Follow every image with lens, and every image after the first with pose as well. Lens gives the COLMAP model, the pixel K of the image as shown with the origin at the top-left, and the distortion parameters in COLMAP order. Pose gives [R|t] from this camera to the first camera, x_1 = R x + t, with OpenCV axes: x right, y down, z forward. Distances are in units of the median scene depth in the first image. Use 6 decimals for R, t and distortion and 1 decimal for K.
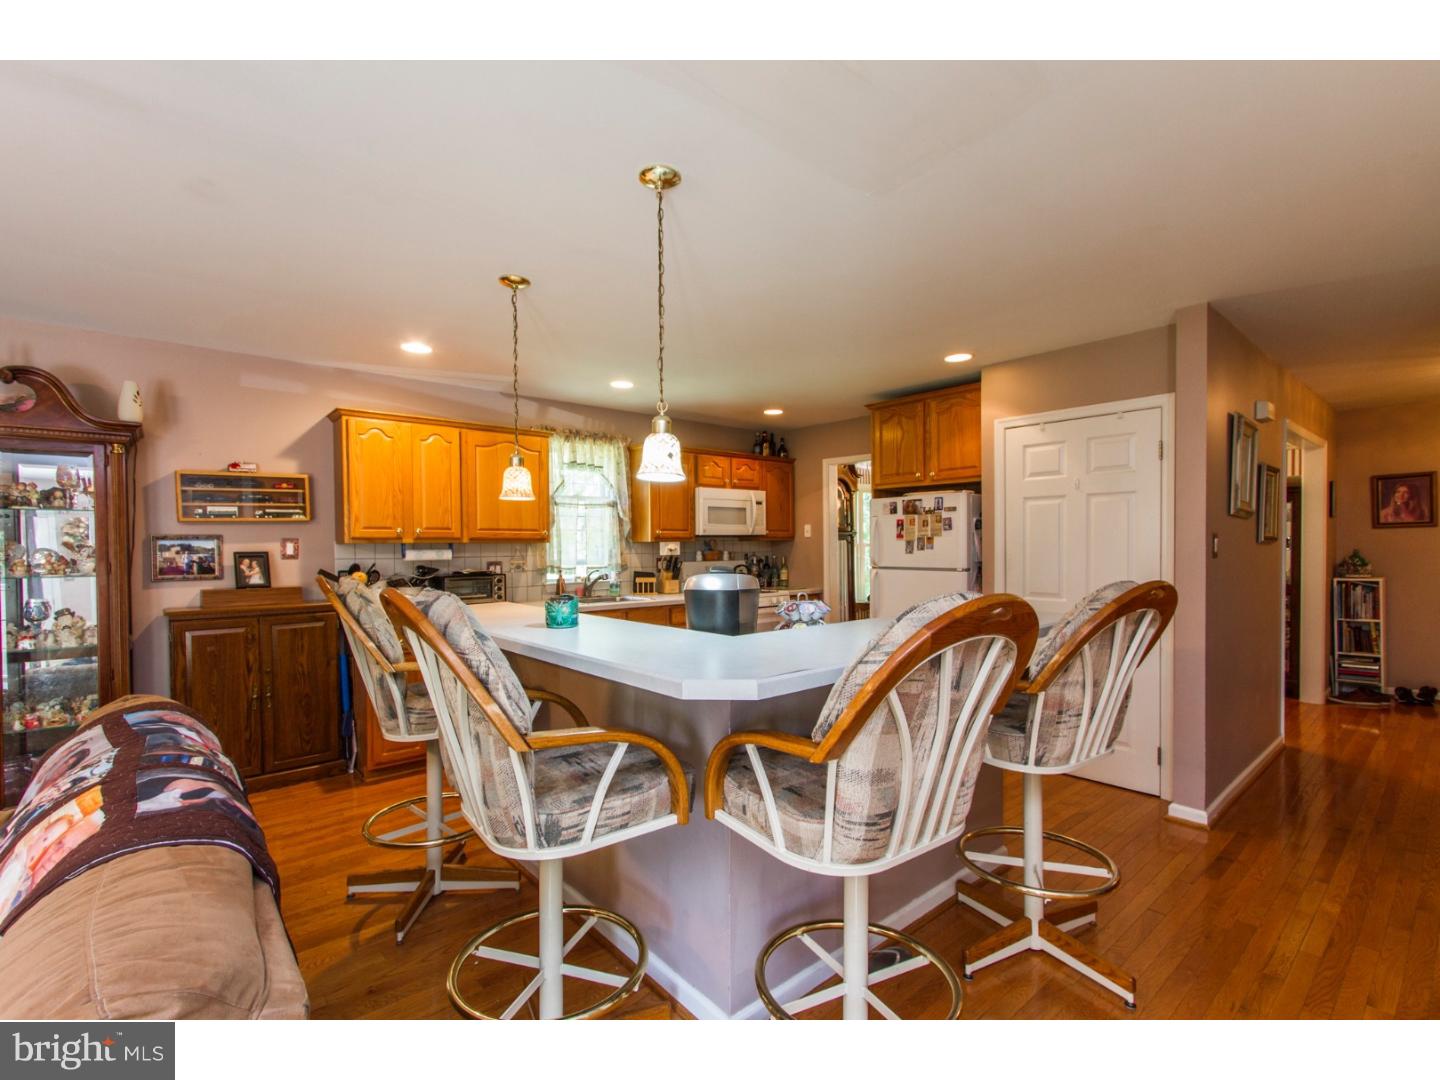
lens RADIAL K [[659.5, 0, 715.5], [0, 659.5, 555.7], [0, 0, 1]] dist [0.001257, 0.000168]
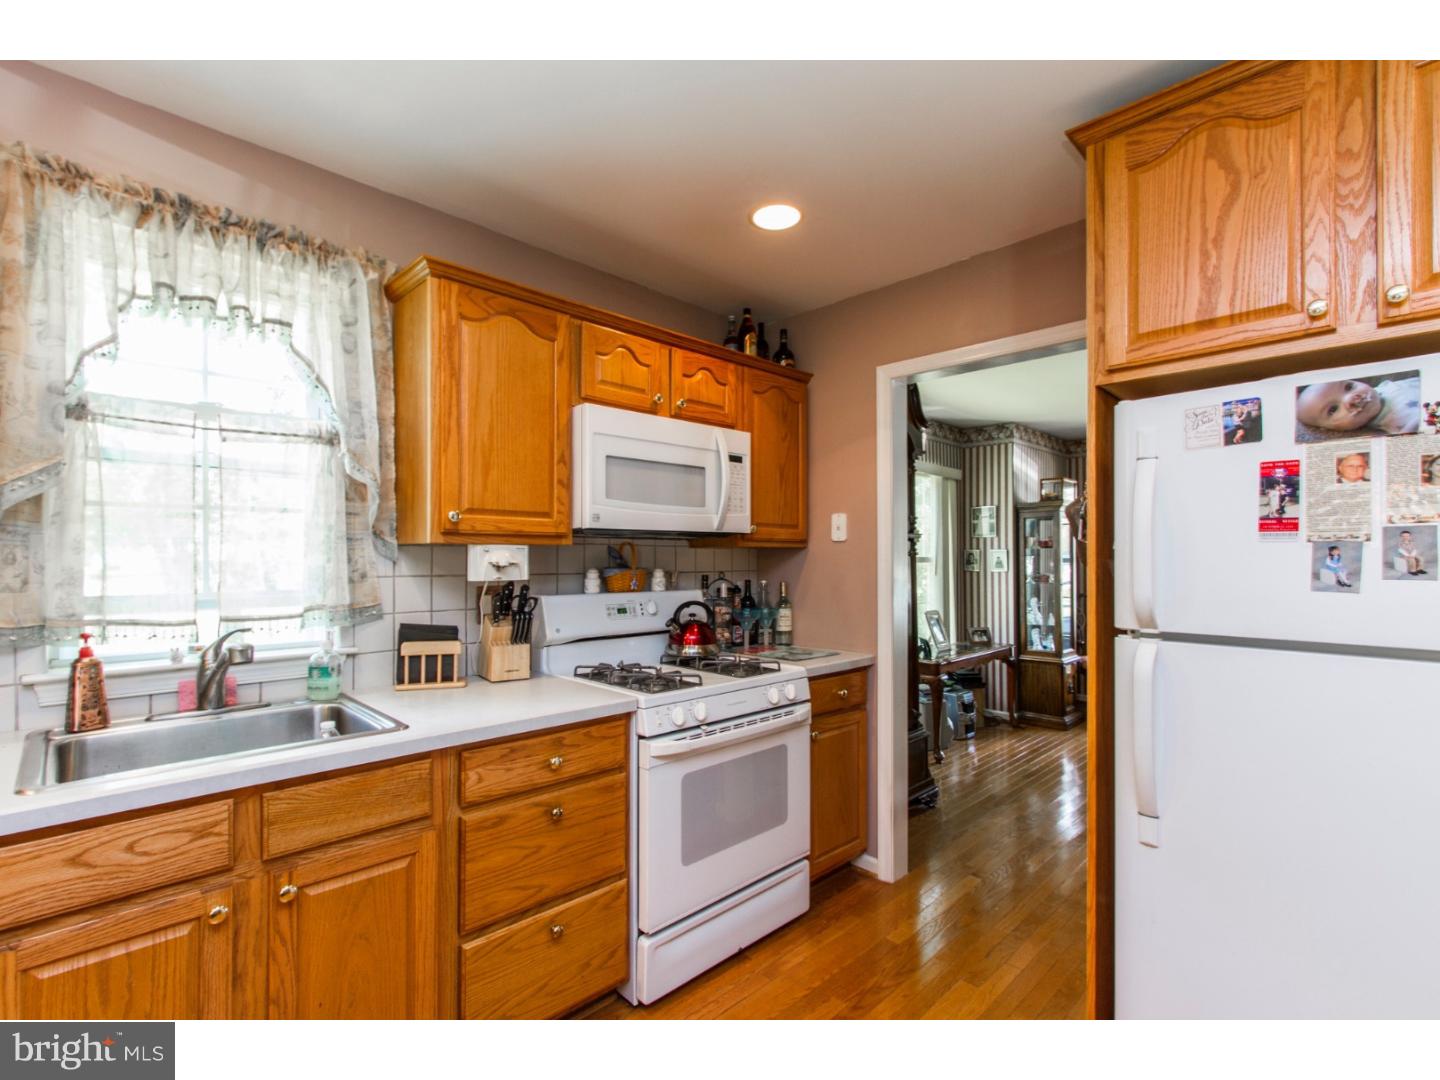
lens RADIAL K [[659.5, 0, 715.5], [0, 659.5, 555.7], [0, 0, 1]] dist [0.001257, 0.000168]
pose [[0.998192, 0.008966, 0.059441, 0.030007], [-0.007666, 0.999727, -0.022067, -0.007630], [-0.059623, 0.021571, 0.997988, 0.610734]]
